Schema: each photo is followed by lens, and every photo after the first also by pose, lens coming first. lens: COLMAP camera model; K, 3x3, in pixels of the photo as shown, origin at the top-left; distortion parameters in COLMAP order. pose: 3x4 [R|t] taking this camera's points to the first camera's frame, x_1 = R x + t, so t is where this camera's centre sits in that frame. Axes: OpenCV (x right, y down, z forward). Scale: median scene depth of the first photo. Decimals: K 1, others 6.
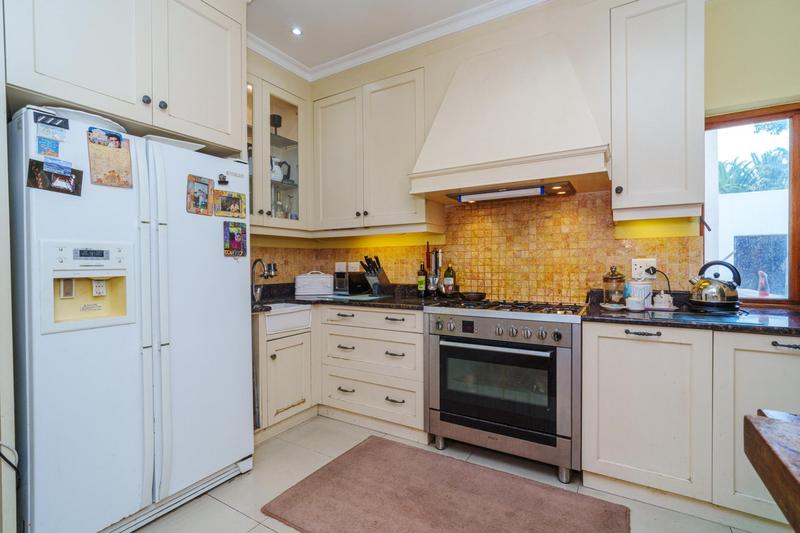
lens RADIAL K [[380.3, 0, 400.3], [0, 380.3, 263.3], [0, 0, 1]] dist [-0.000811, 0.000106]
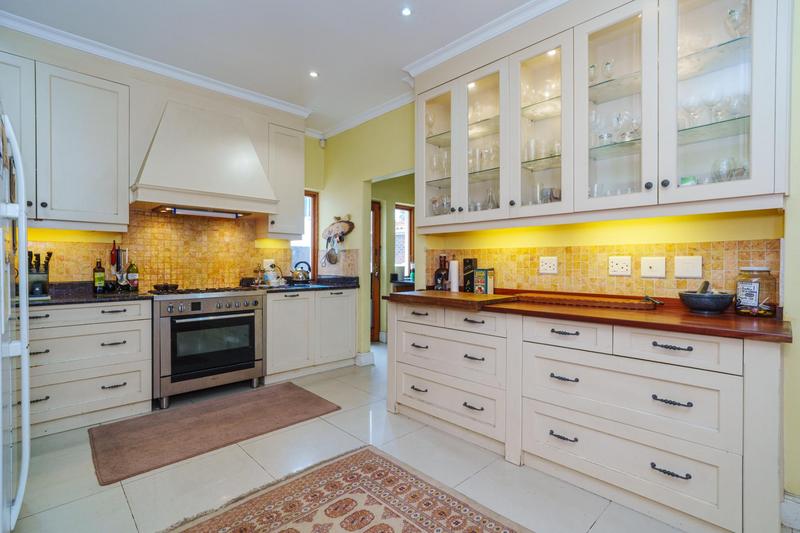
lens RADIAL K [[380.3, 0, 400.3], [0, 380.3, 263.3], [0, 0, 1]] dist [-0.000811, 0.000106]
pose [[0.259189, 0.006244, 0.965806, -0.897851], [-0.003539, 0.999979, -0.005515, 0.013329], [-0.965820, -0.001988, 0.259206, -0.074549]]
